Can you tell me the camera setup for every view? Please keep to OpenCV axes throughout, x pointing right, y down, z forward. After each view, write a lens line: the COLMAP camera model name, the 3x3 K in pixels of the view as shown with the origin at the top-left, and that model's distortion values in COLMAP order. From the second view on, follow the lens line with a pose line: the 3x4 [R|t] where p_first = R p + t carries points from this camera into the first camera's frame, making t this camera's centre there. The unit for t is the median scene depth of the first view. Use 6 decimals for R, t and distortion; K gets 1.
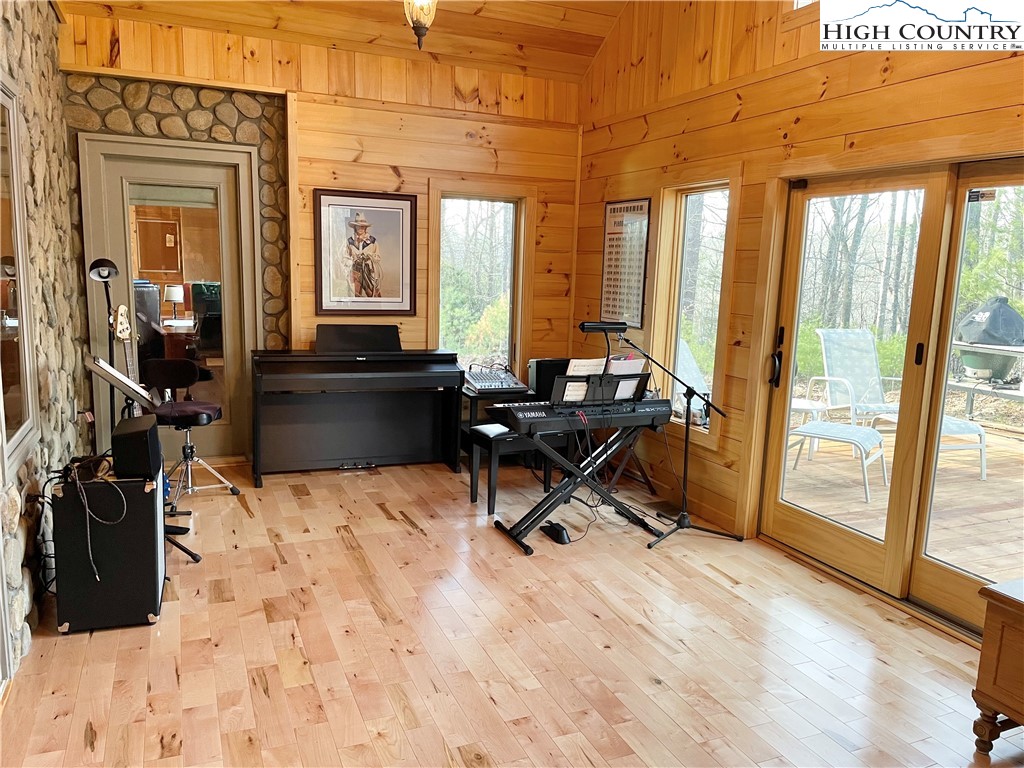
lens RADIAL K [[766.1, 0, 513.0], [0, 766.1, 397.7], [0, 0, 1]] dist [0.088659, -0.103300]
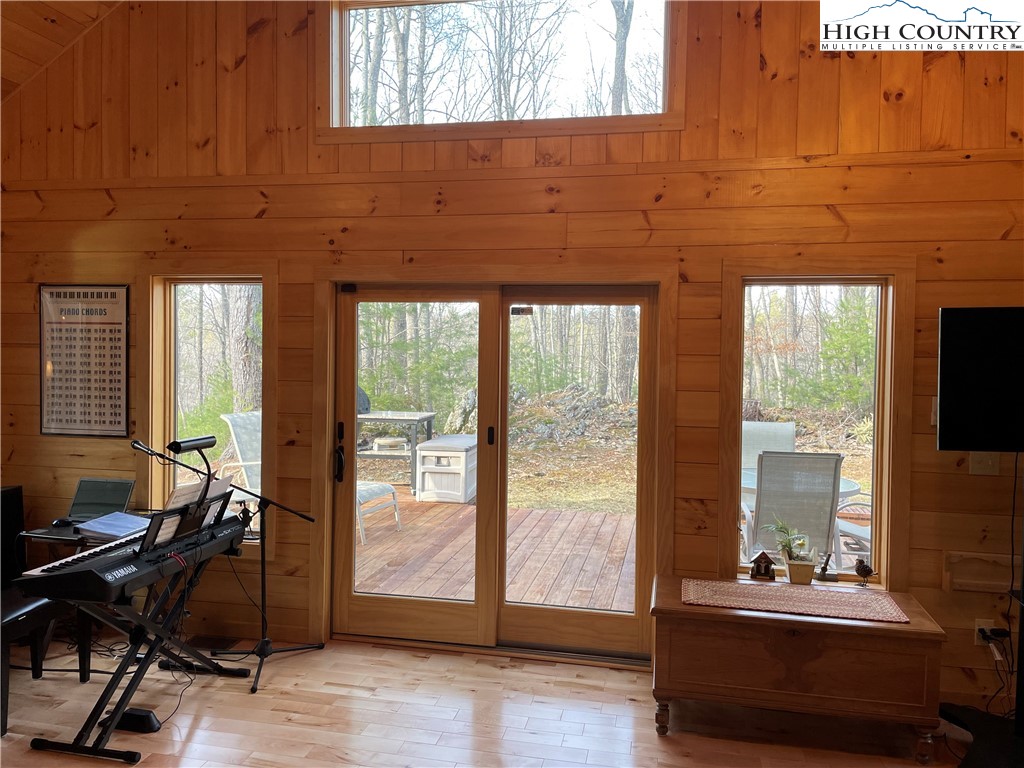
lens RADIAL K [[772.7, 0, 512.0], [0, 772.7, 384.0], [0, 0, 1]] dist [0.091017, -0.119293]
pose [[0.575938, -0.060180, 0.815275, -0.347423], [0.146053, 0.988816, -0.030188, -0.075943], [-0.804341, 0.136460, 0.578286, 0.212454]]
